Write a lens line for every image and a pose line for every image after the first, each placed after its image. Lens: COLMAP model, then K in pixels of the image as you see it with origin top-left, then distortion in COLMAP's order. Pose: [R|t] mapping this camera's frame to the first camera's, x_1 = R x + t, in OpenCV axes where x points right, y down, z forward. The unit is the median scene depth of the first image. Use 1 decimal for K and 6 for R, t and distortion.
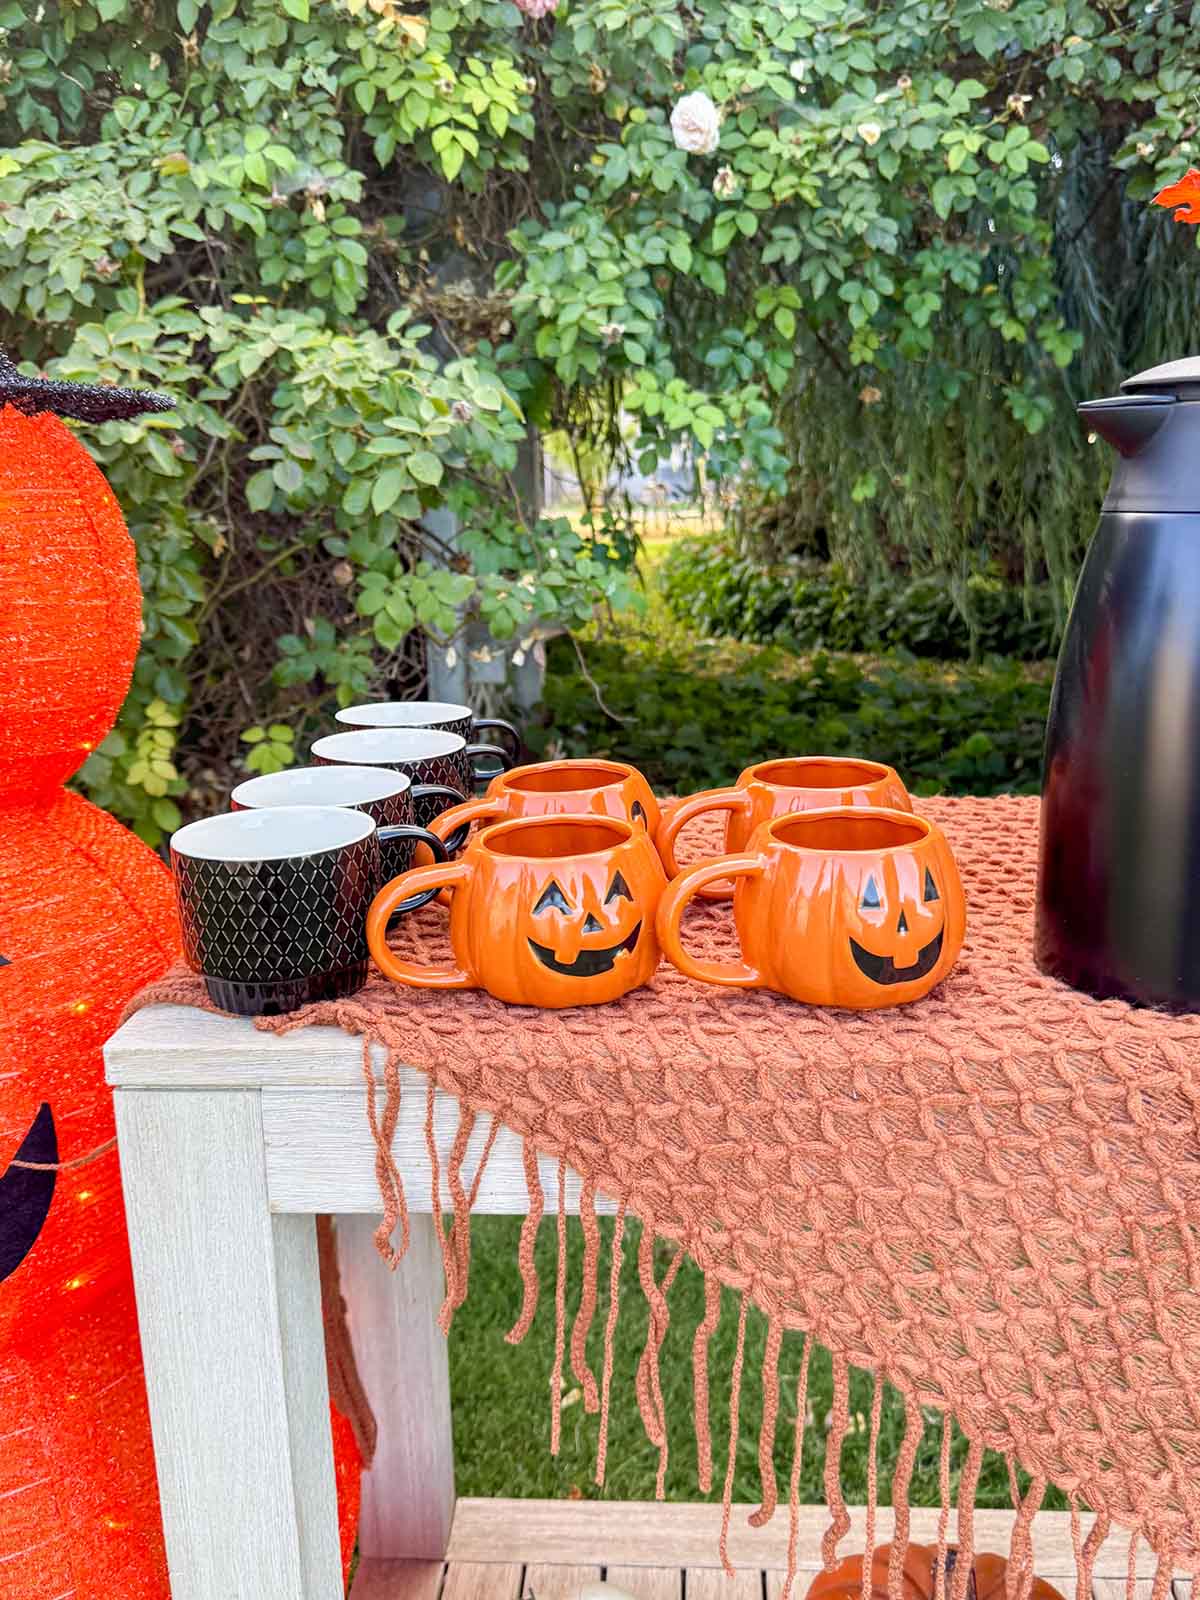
lens RADIAL K [[1445.8, 0, 599.7], [0, 1445.8, 816.1], [0, 0, 1]] dist [0.001793, -0.030110]
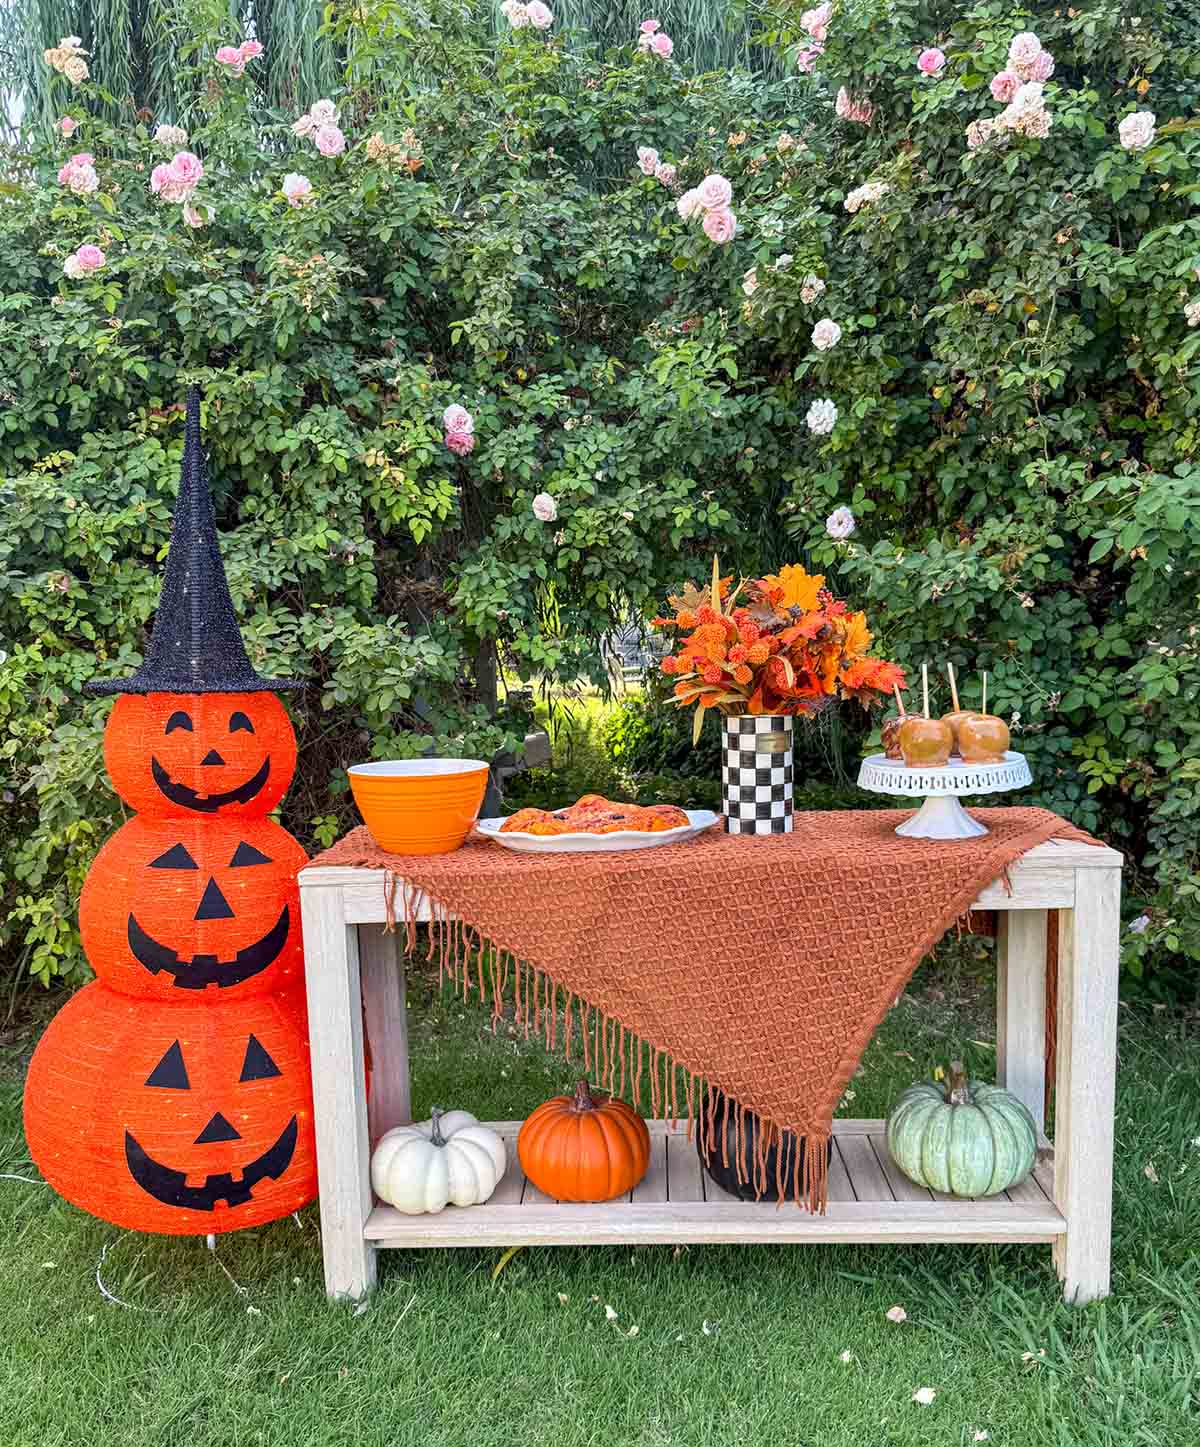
lens RADIAL K [[1315.2, 0, 598.0], [0, 1315.2, 822.4], [0, 0, 1]] dist [0.042152, 0.007084]
pose [[0.999761, -0.021342, 0.004736, 0.129421], [0.021706, 0.994854, -0.098962, 0.132168], [-0.002600, 0.099041, 0.995080, -0.785296]]
